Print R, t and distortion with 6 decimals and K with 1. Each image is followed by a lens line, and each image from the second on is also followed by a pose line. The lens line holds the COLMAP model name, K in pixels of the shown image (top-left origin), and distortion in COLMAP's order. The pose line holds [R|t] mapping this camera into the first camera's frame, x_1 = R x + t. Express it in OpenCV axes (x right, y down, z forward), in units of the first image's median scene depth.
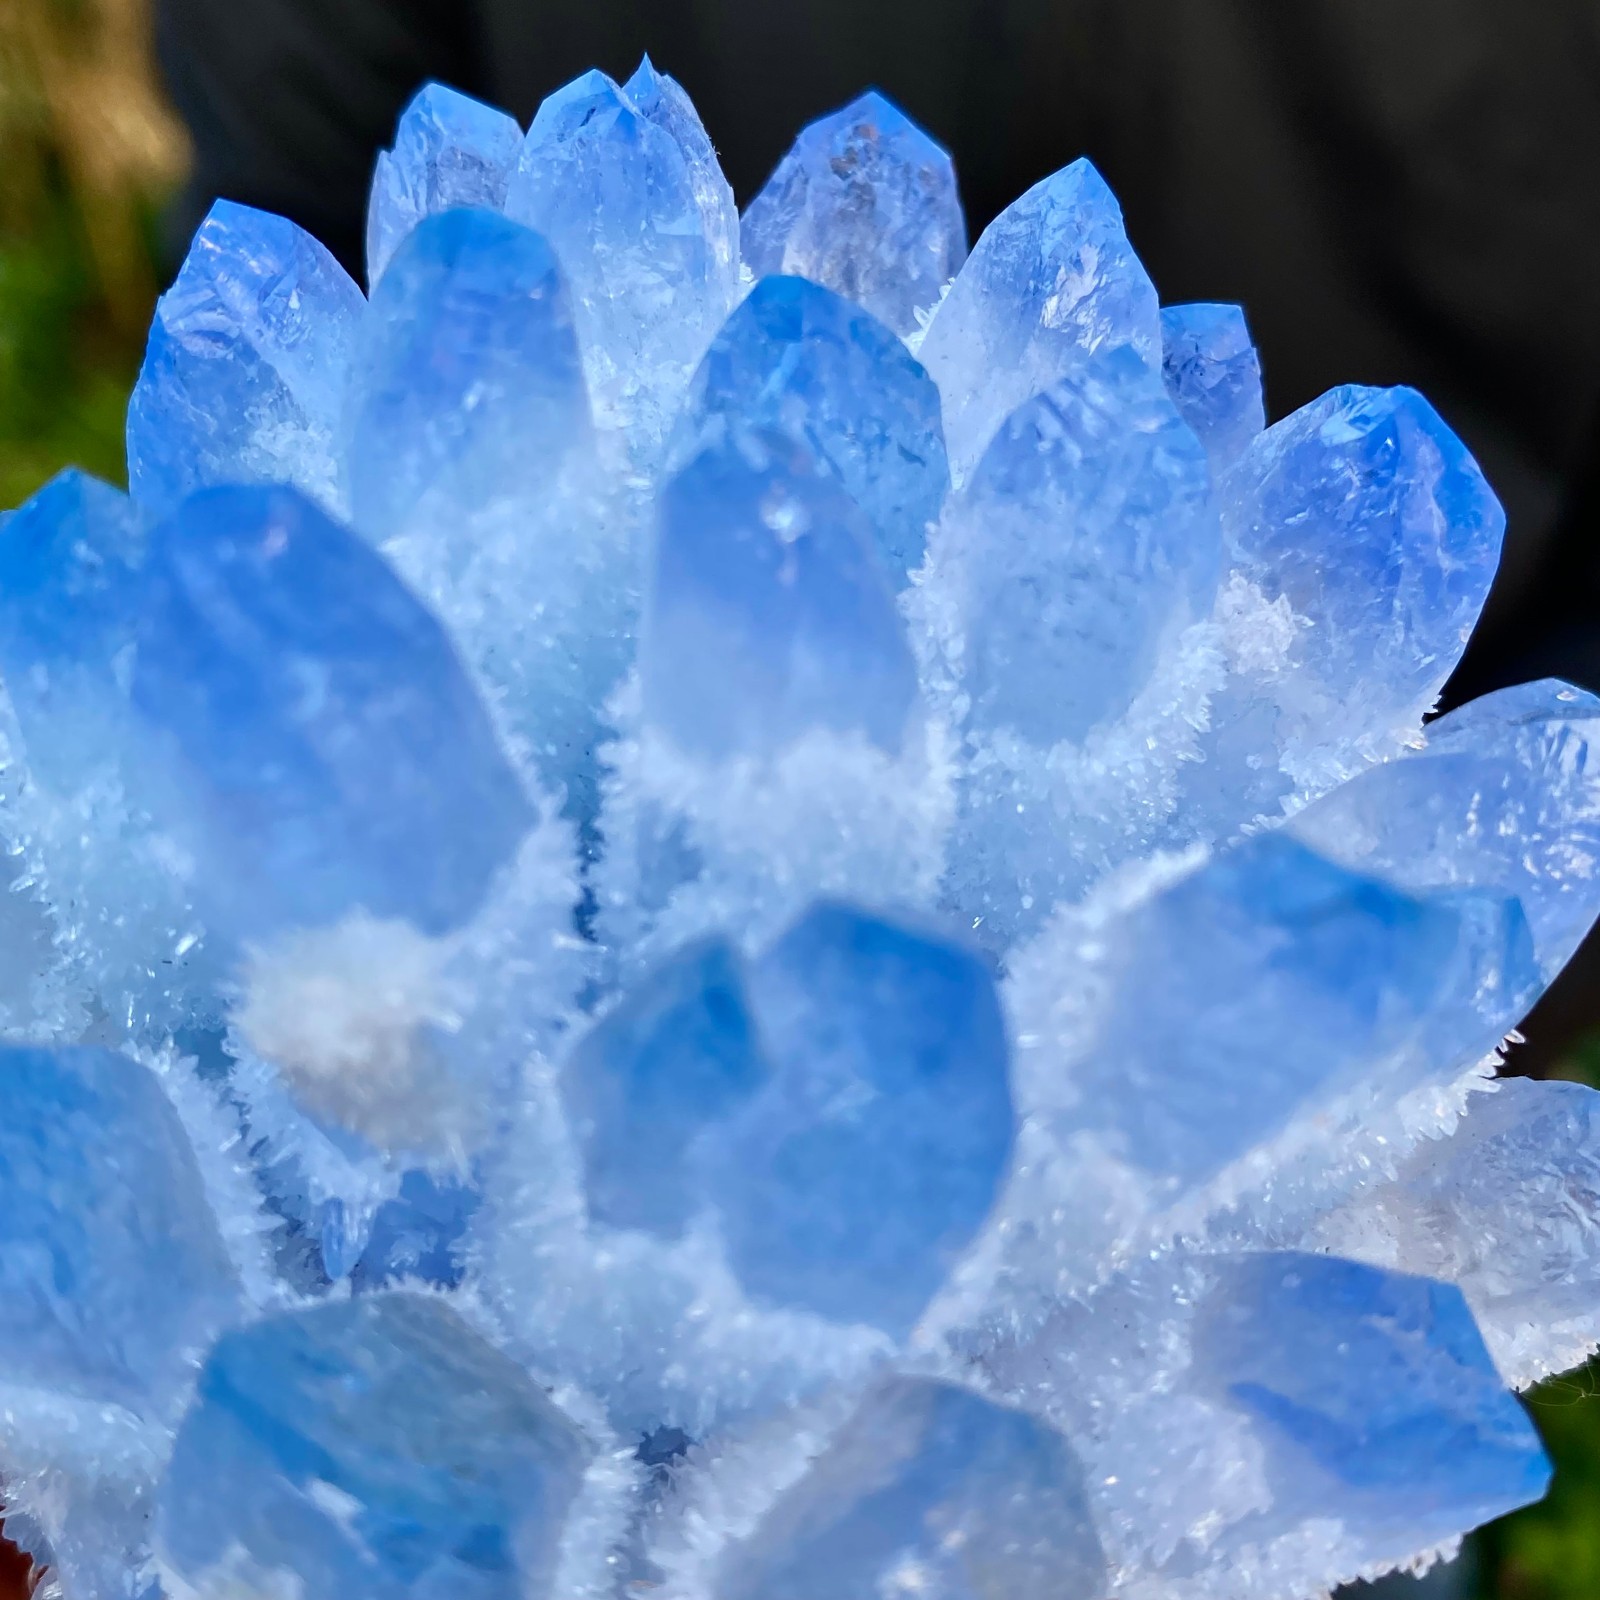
lens RADIAL K [[2343.6, 0, 791.3], [0, 2343.6, 771.4], [0, 0, 1]] dist [0.226481, -0.943996]
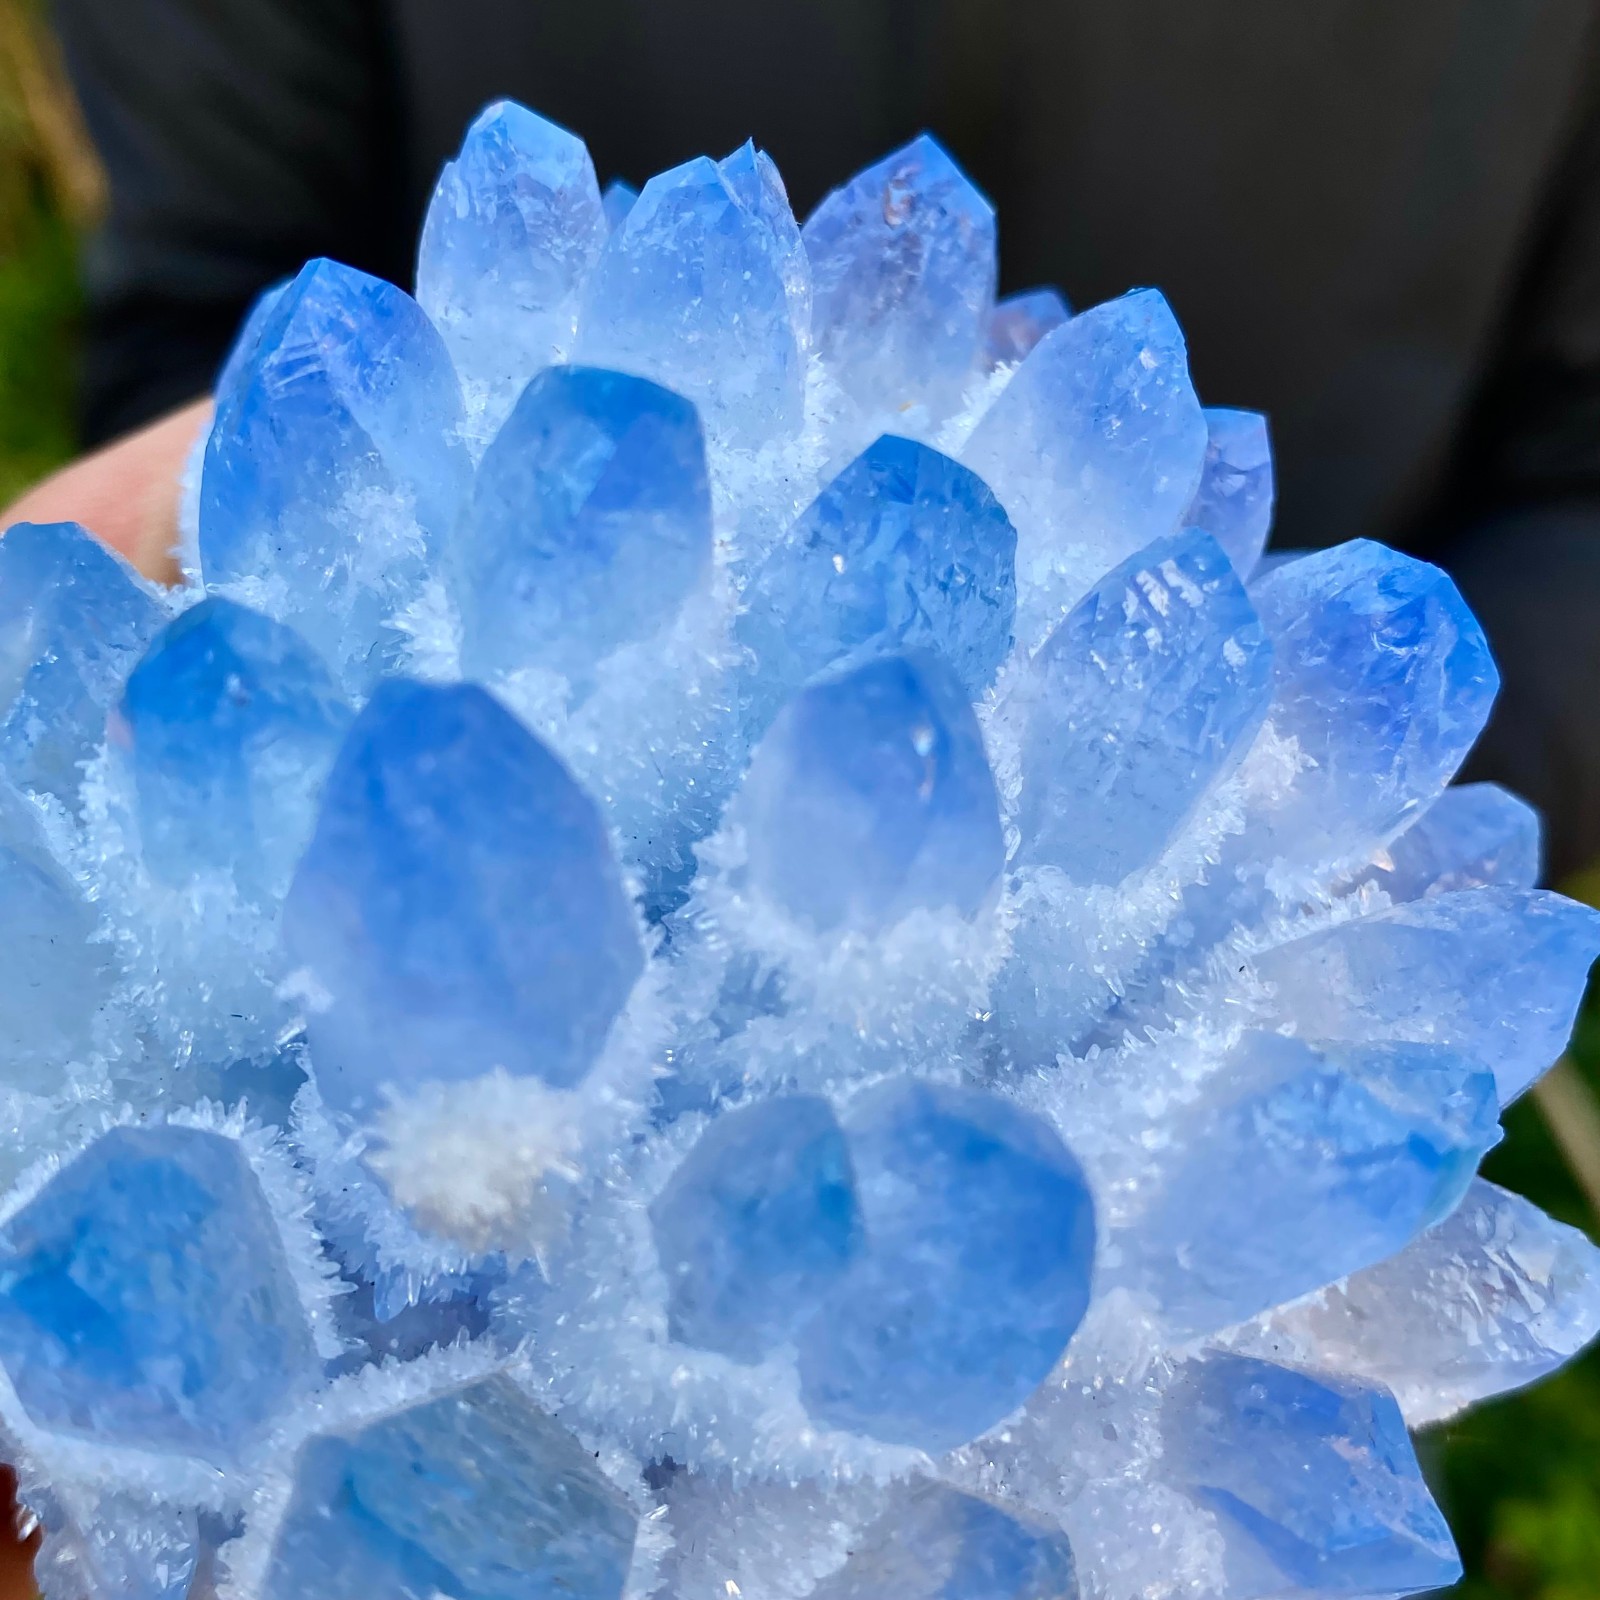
lens RADIAL K [[2343.6, 0, 791.3], [0, 2343.6, 771.4], [0, 0, 1]] dist [0.226481, -0.943996]
pose [[0.986482, 0.080323, 0.142831, -0.190362], [-0.102087, 0.983057, 0.152243, -0.221047], [-0.128183, -0.164766, 0.977968, -0.033583]]
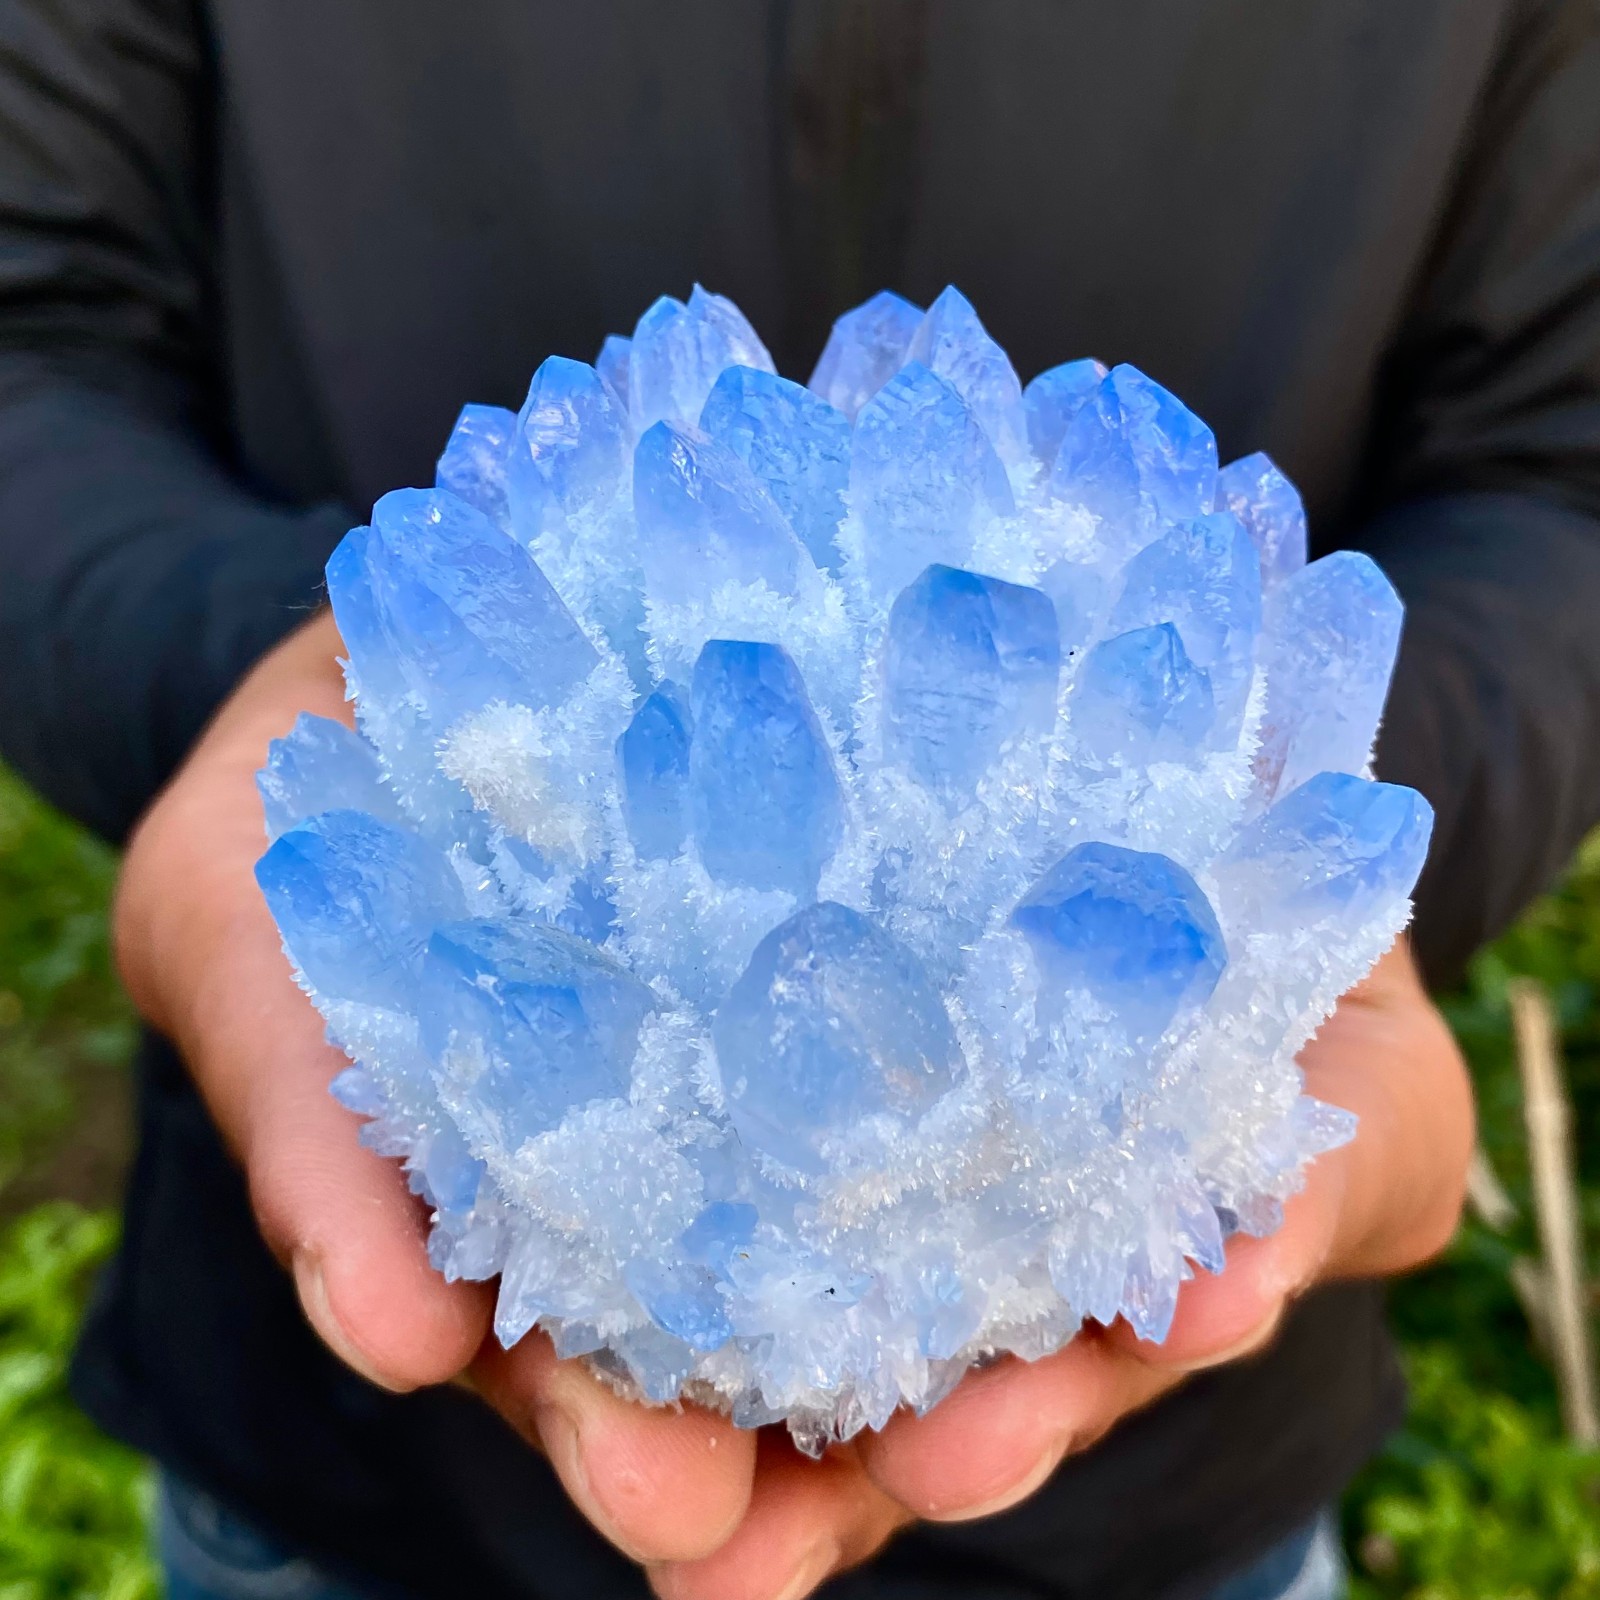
lens RADIAL K [[2343.6, 0, 791.3], [0, 2343.6, 771.4], [0, 0, 1]] dist [0.226481, -0.943996]
pose [[0.943991, -0.157280, -0.290076, 0.512004], [0.098866, 0.973522, -0.206108, 0.463560], [0.314812, 0.165885, 0.934546, -0.603443]]
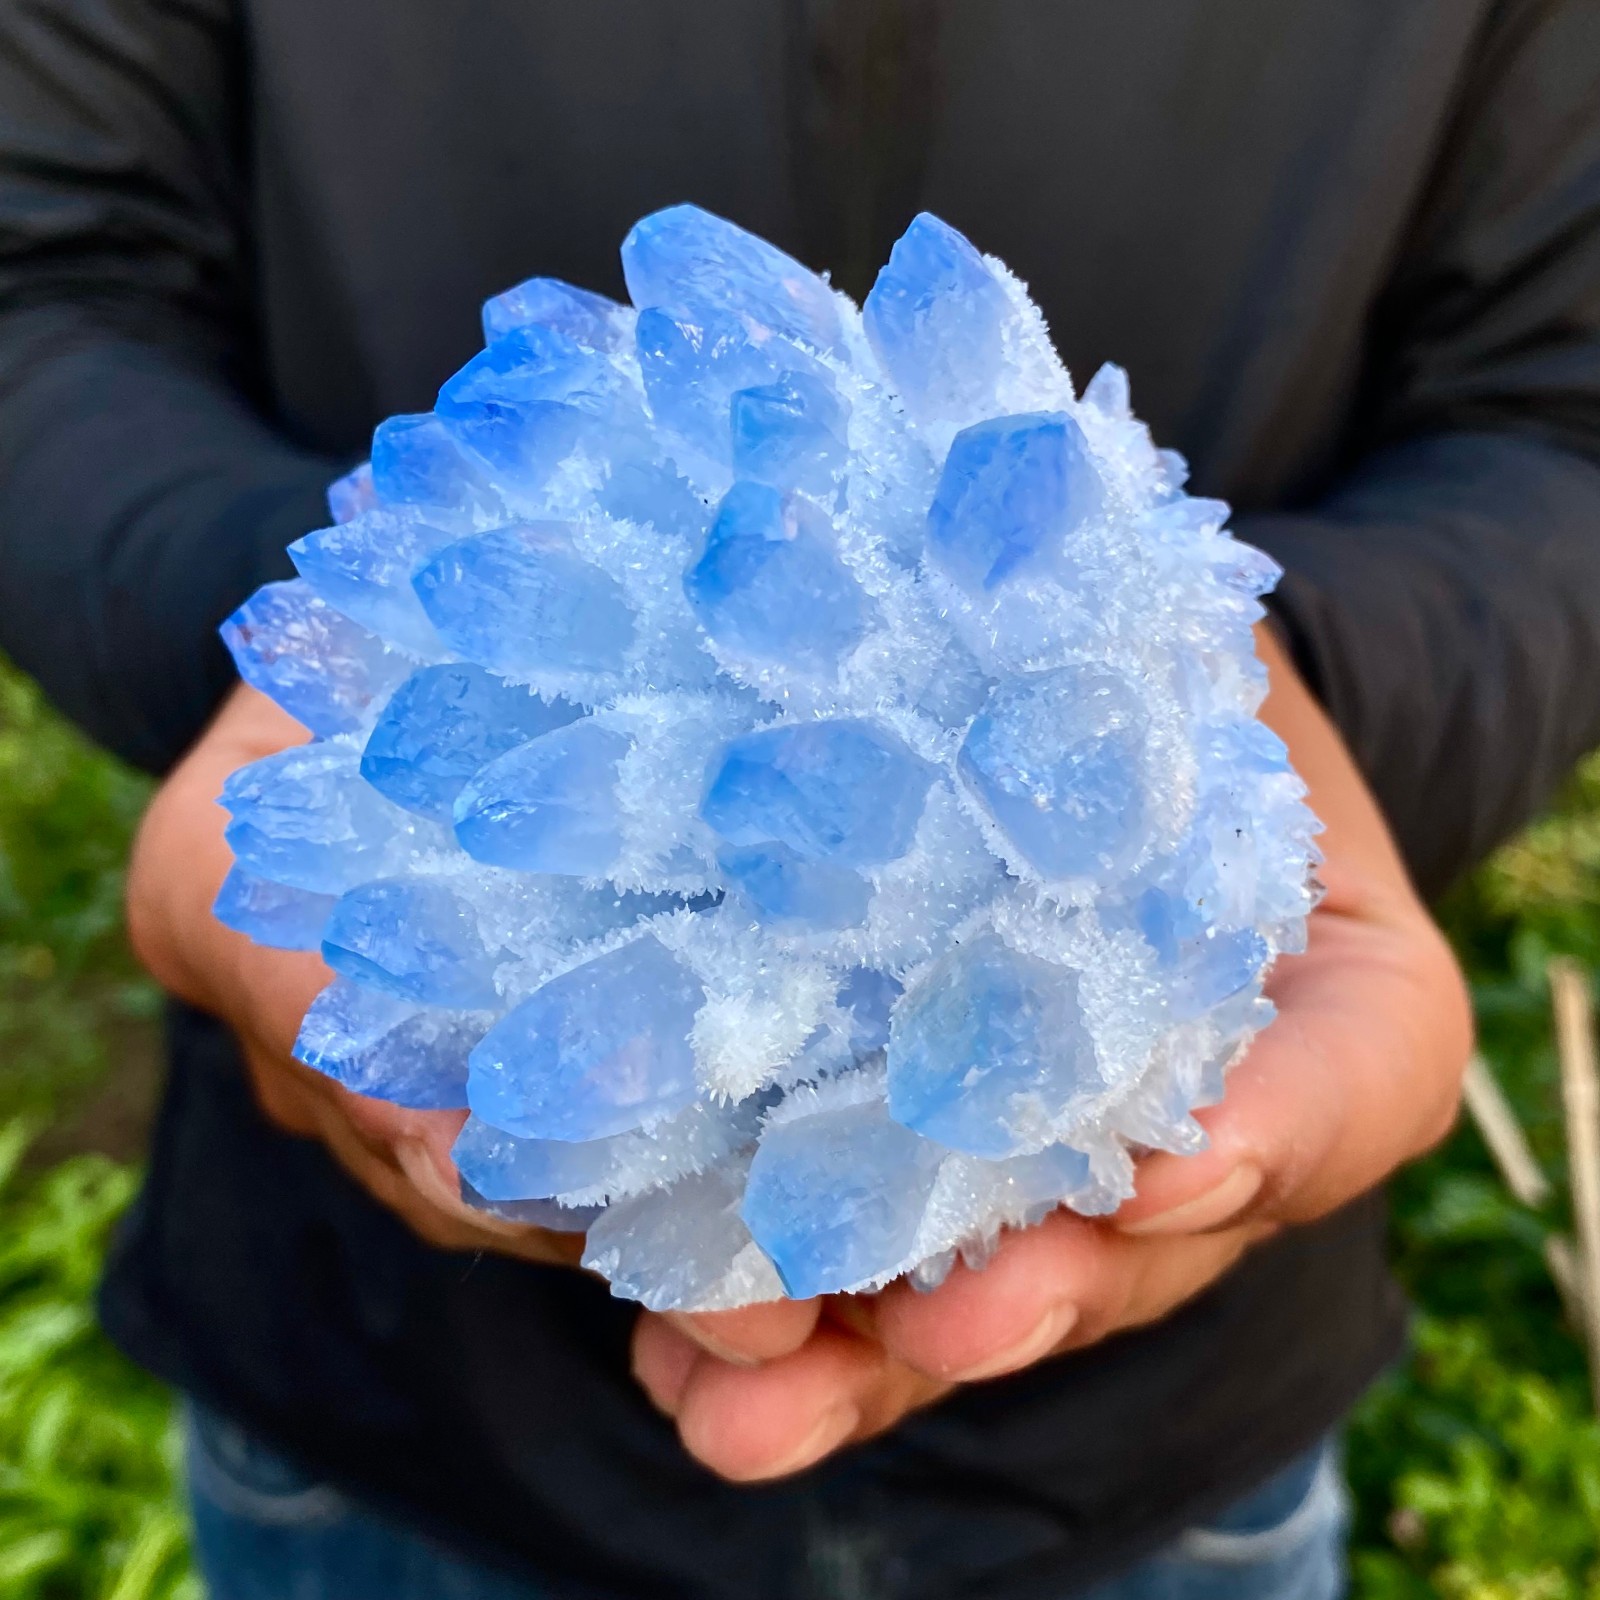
lens RADIAL K [[2343.6, 0, 791.3], [0, 2343.6, 771.4], [0, 0, 1]] dist [0.226481, -0.943996]
pose [[0.084883, -0.980220, -0.178782, 0.342430], [0.995649, 0.076518, 0.053187, 0.020555], [-0.038455, -0.182519, 0.982450, -0.775109]]
